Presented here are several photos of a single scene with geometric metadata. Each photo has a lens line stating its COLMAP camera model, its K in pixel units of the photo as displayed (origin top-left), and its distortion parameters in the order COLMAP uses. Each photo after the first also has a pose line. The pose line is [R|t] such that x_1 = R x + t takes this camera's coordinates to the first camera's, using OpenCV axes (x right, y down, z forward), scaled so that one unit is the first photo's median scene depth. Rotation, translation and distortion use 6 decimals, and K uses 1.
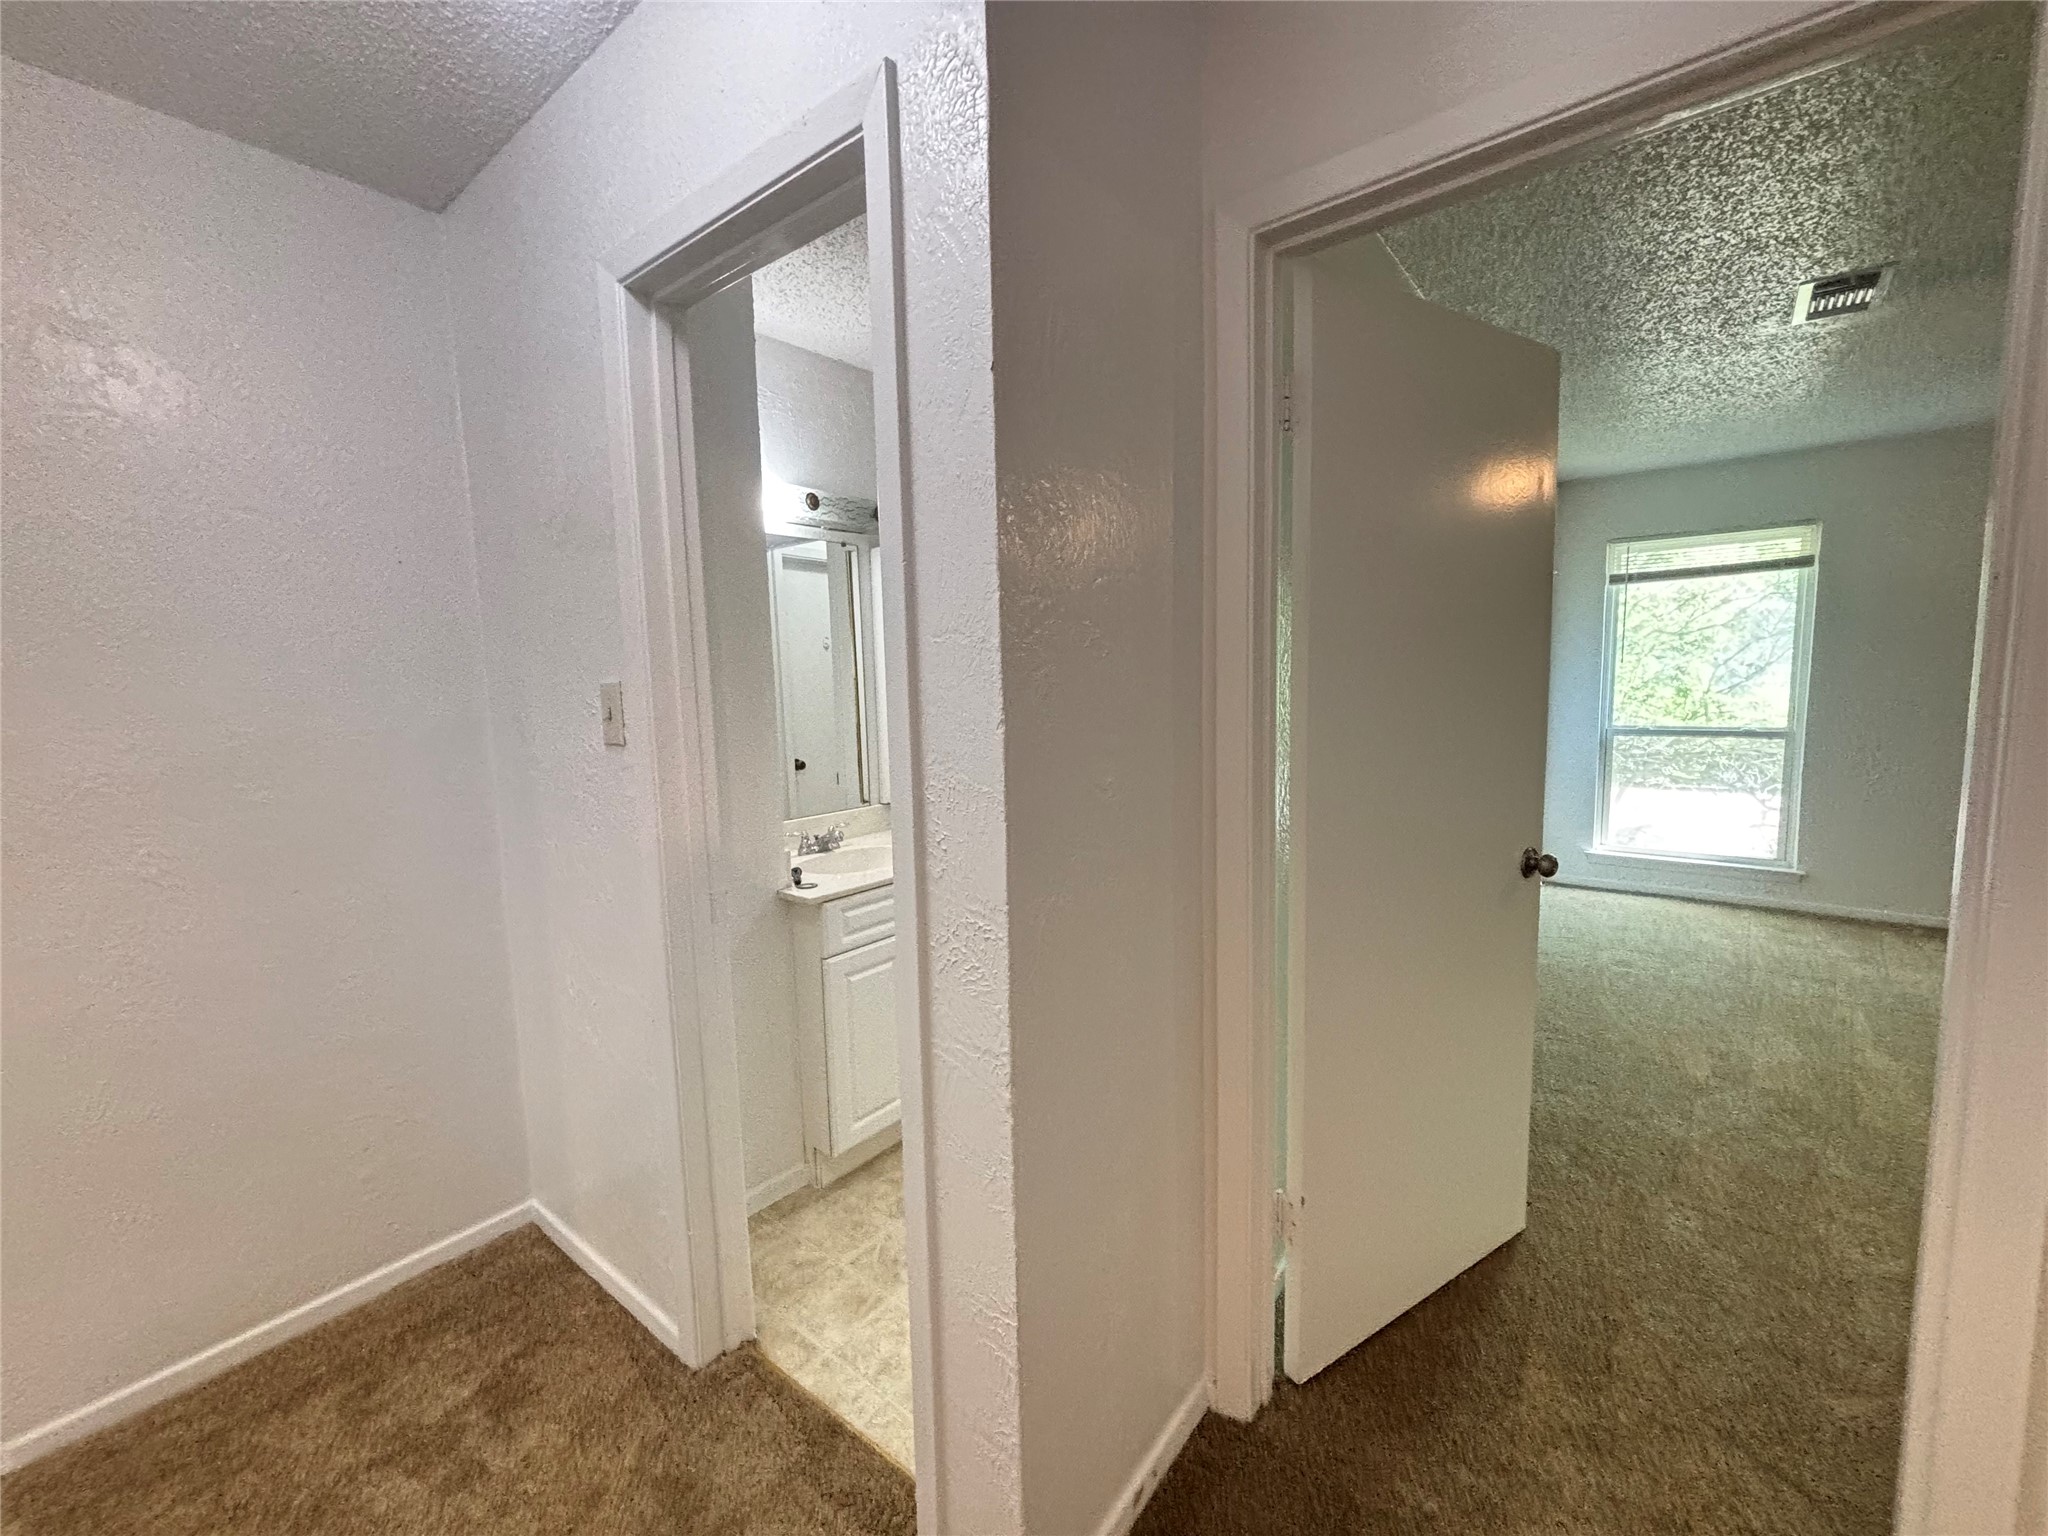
lens RADIAL K [[825.1, 0, 1021.4], [0, 825.1, 762.6], [0, 0, 1]] dist [0.008609, 0.000262]
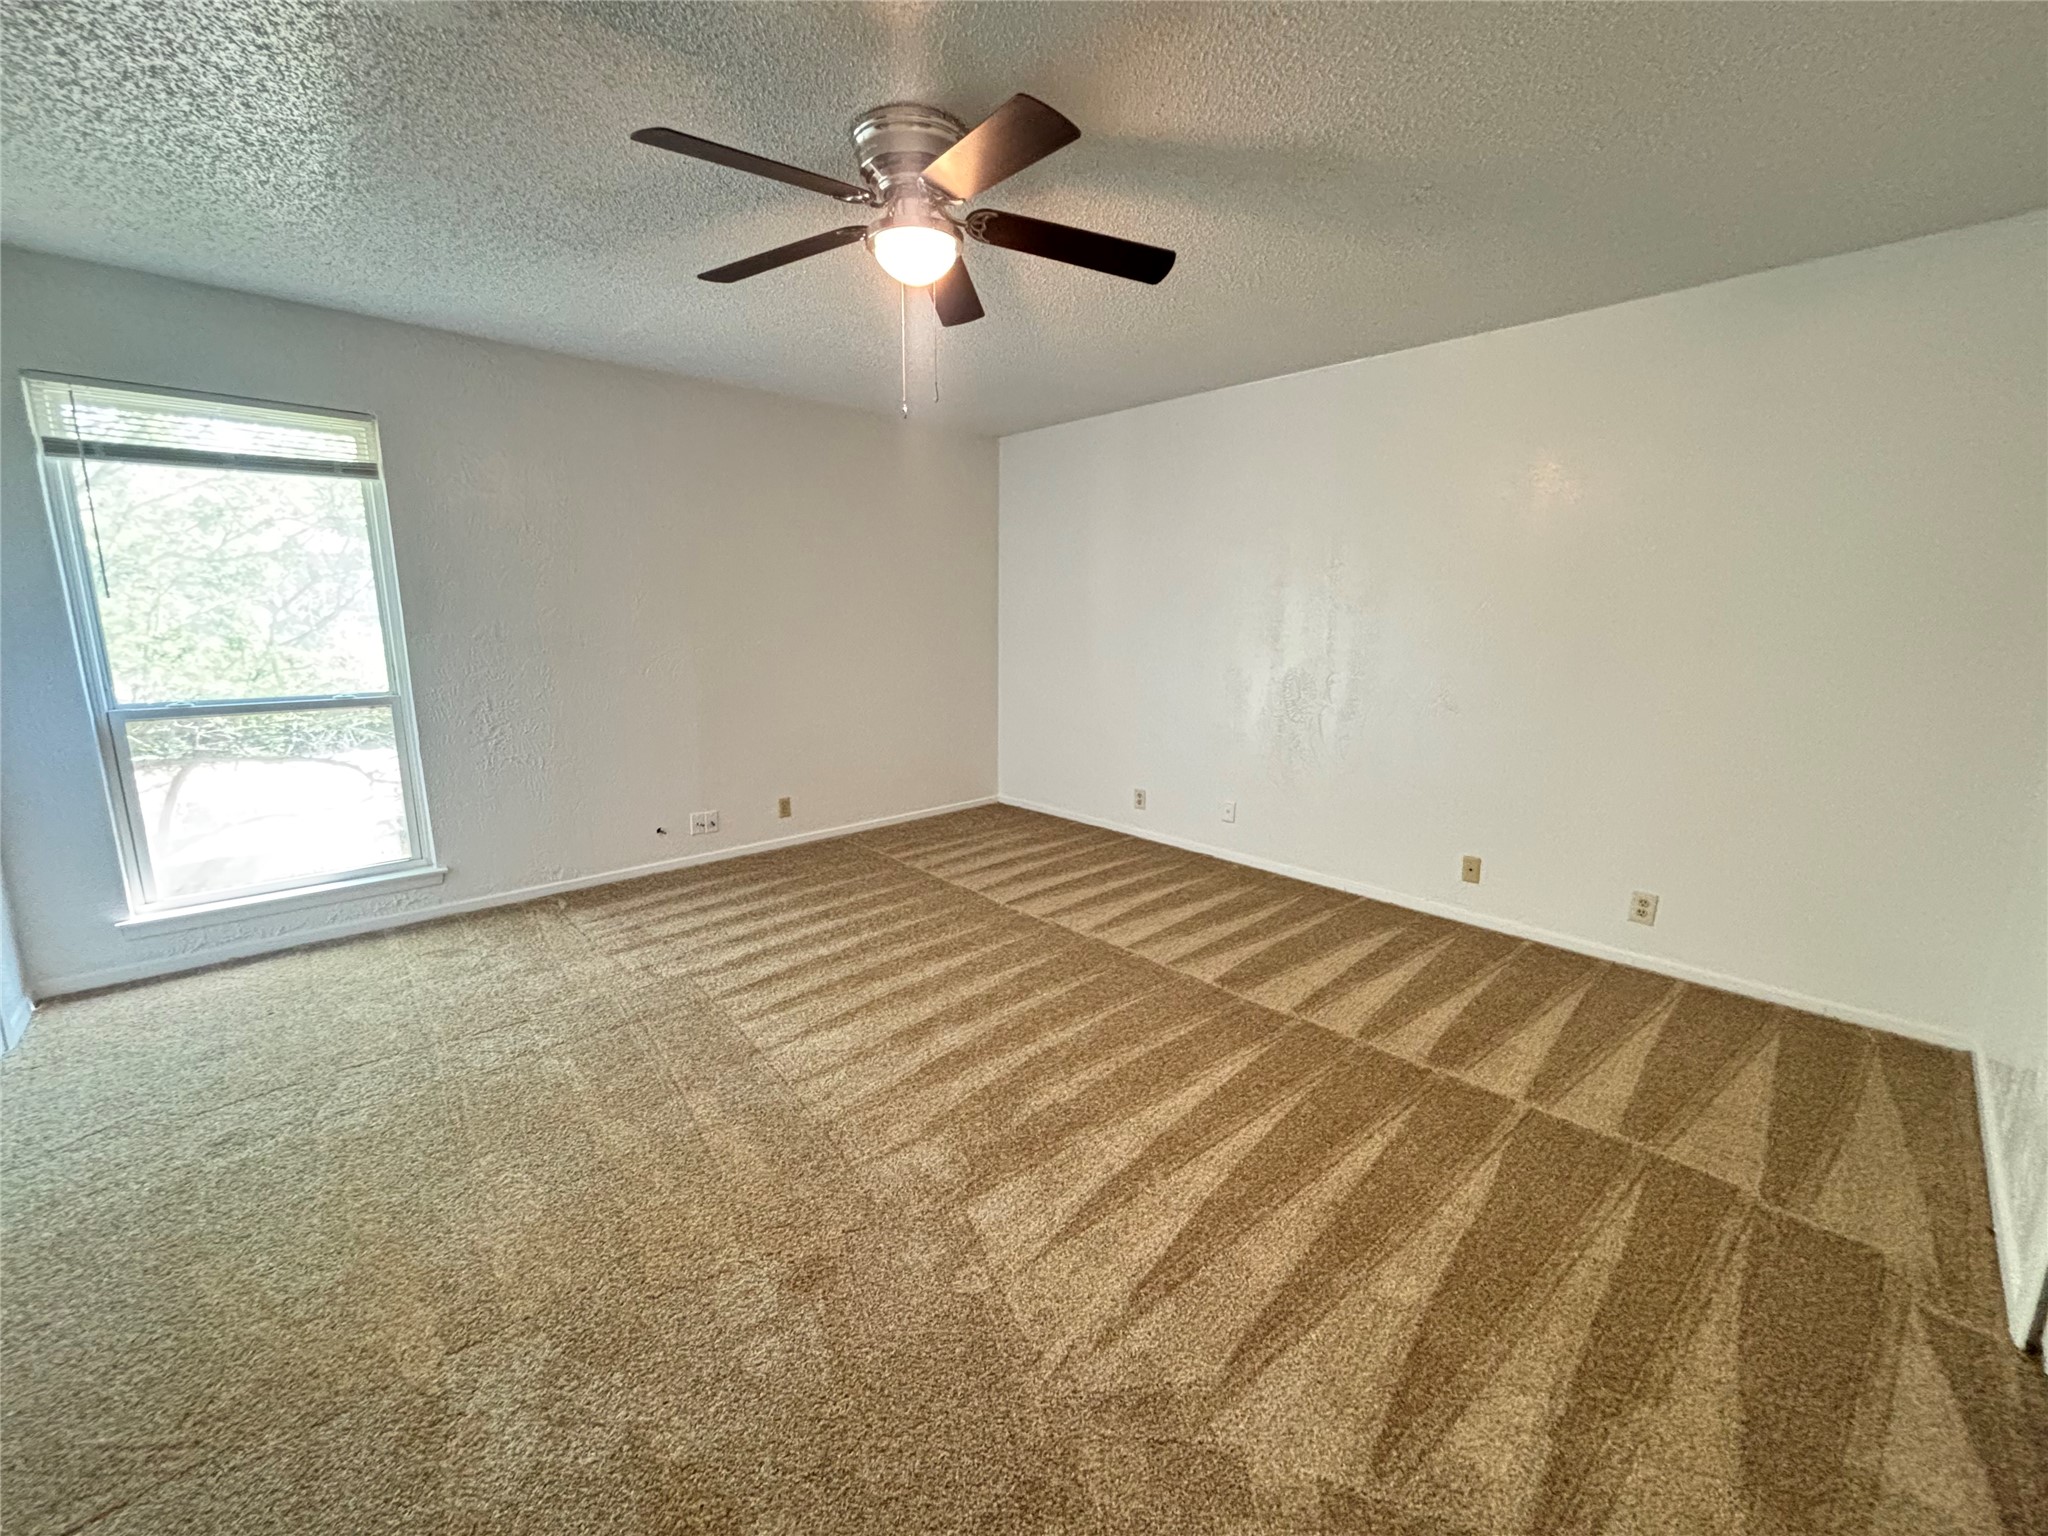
lens RADIAL K [[825.1, 0, 1018.4], [0, 825.1, 761.5], [0, 0, 1]] dist [0.008609, 0.000262]
pose [[0.150857, -0.156873, 0.976029, 0.224895], [0.095219, 0.985044, 0.143604, -0.029798], [-0.983959, 0.071273, 0.163538, 0.276838]]
